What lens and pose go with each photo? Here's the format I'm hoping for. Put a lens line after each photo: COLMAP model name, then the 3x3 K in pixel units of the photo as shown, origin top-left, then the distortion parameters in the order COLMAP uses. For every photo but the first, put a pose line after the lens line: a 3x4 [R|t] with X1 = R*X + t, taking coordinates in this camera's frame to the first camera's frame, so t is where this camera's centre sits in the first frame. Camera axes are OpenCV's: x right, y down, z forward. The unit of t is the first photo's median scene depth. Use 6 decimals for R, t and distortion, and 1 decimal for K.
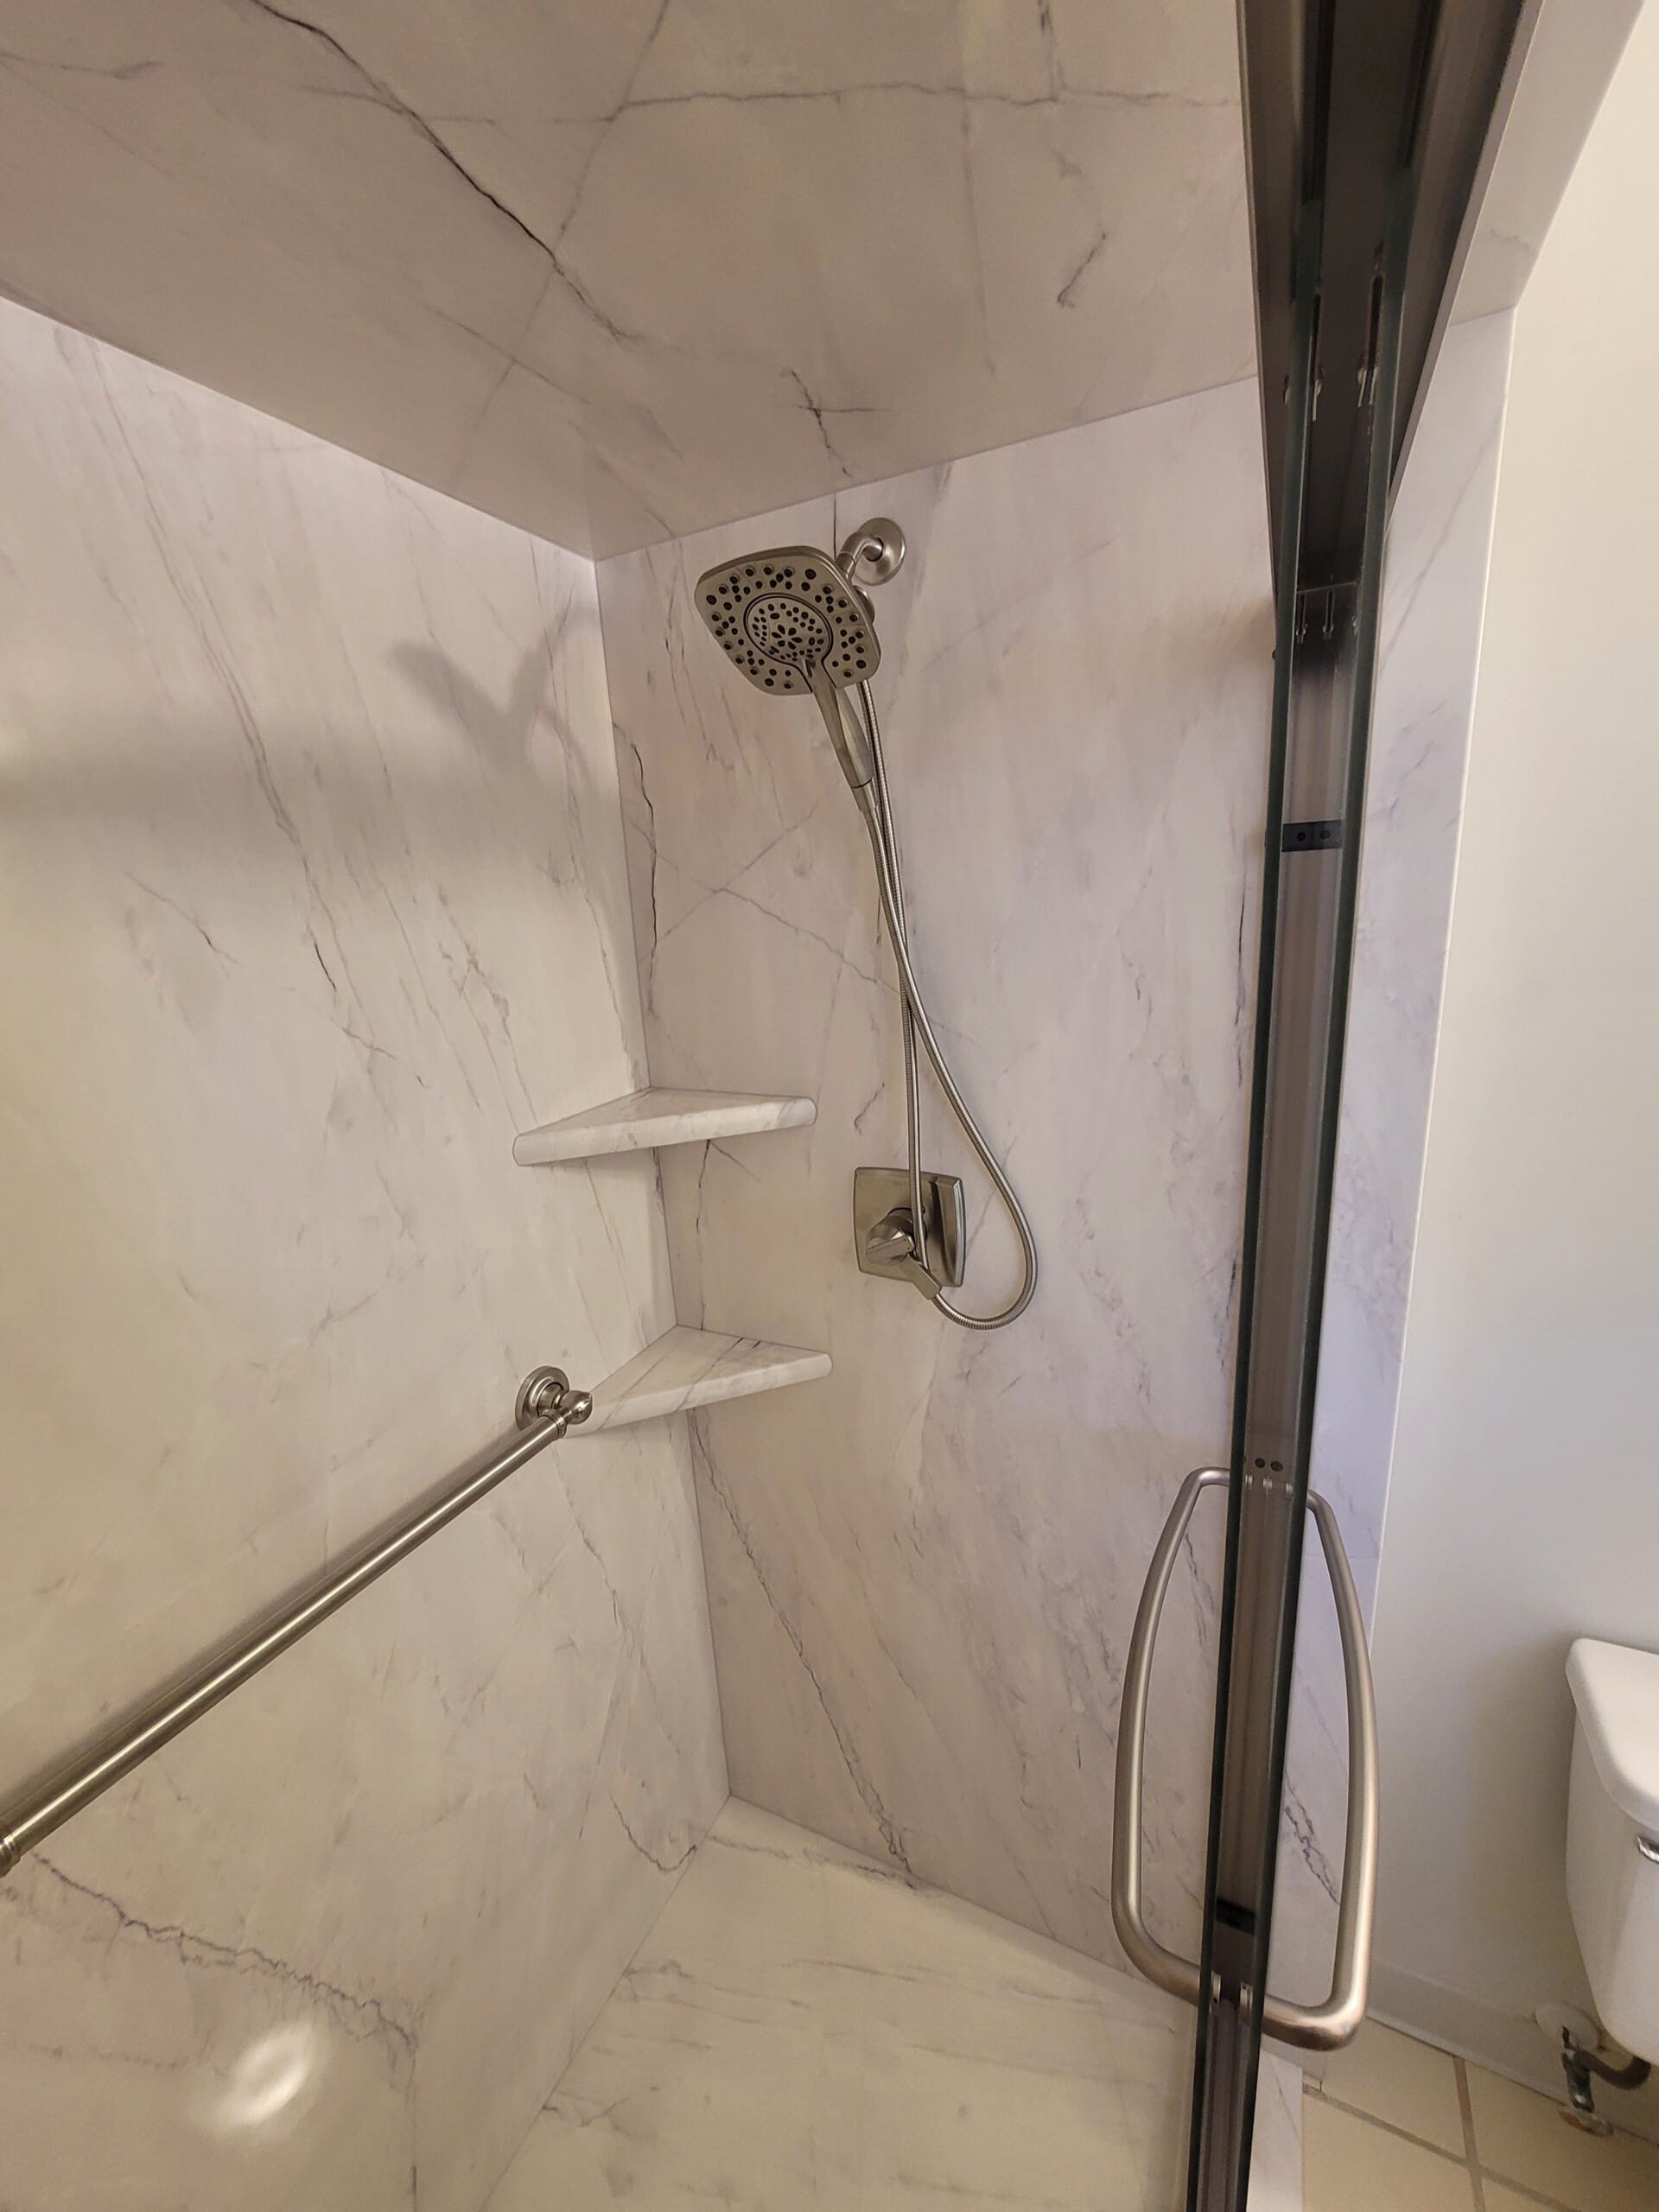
lens RADIAL K [[879.6, 0, 829.5], [0, 879.6, 1106.0], [0, 0, 1]] dist [-0.007561, -0.000138]
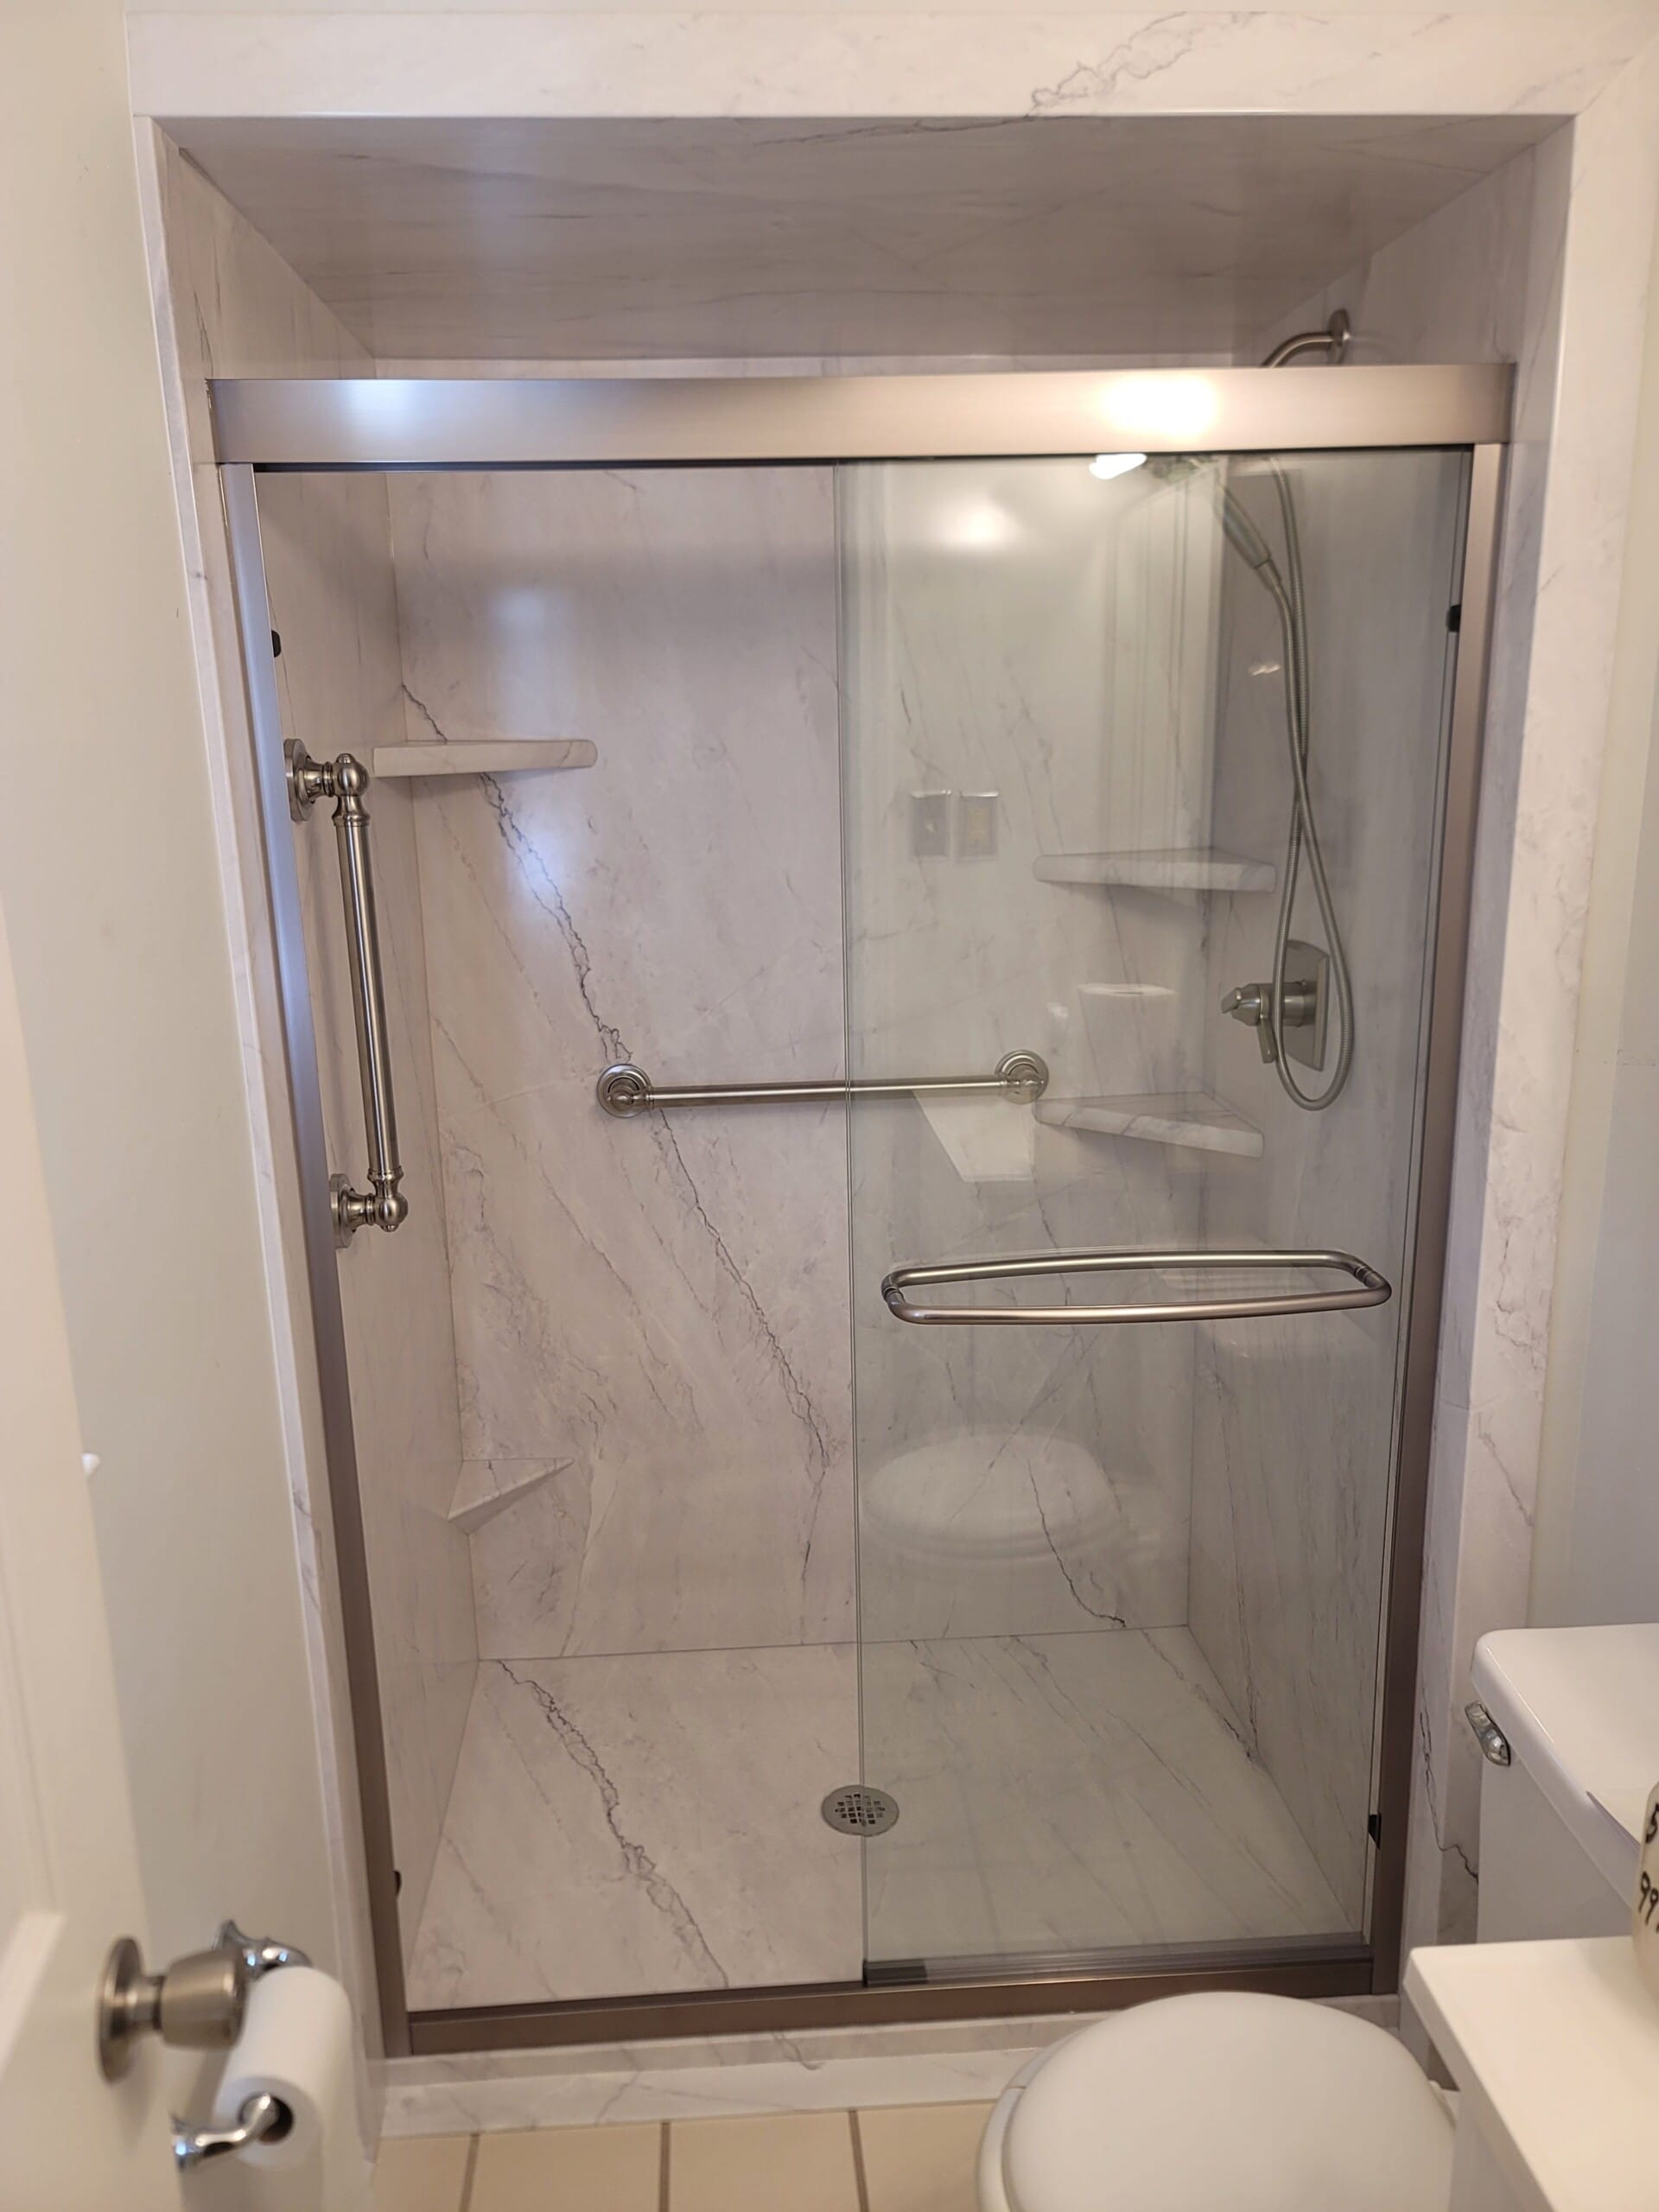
lens RADIAL K [[1616.4, 0, 829.5], [0, 1616.4, 1106.0], [0, 0, 1]] dist [0.014614, -0.003205]
pose [[0.505336, 0.244399, -0.827590, 1.383419], [-0.203039, 0.965804, 0.161237, 0.063160], [0.838695, 0.086555, 0.537679, -0.424562]]
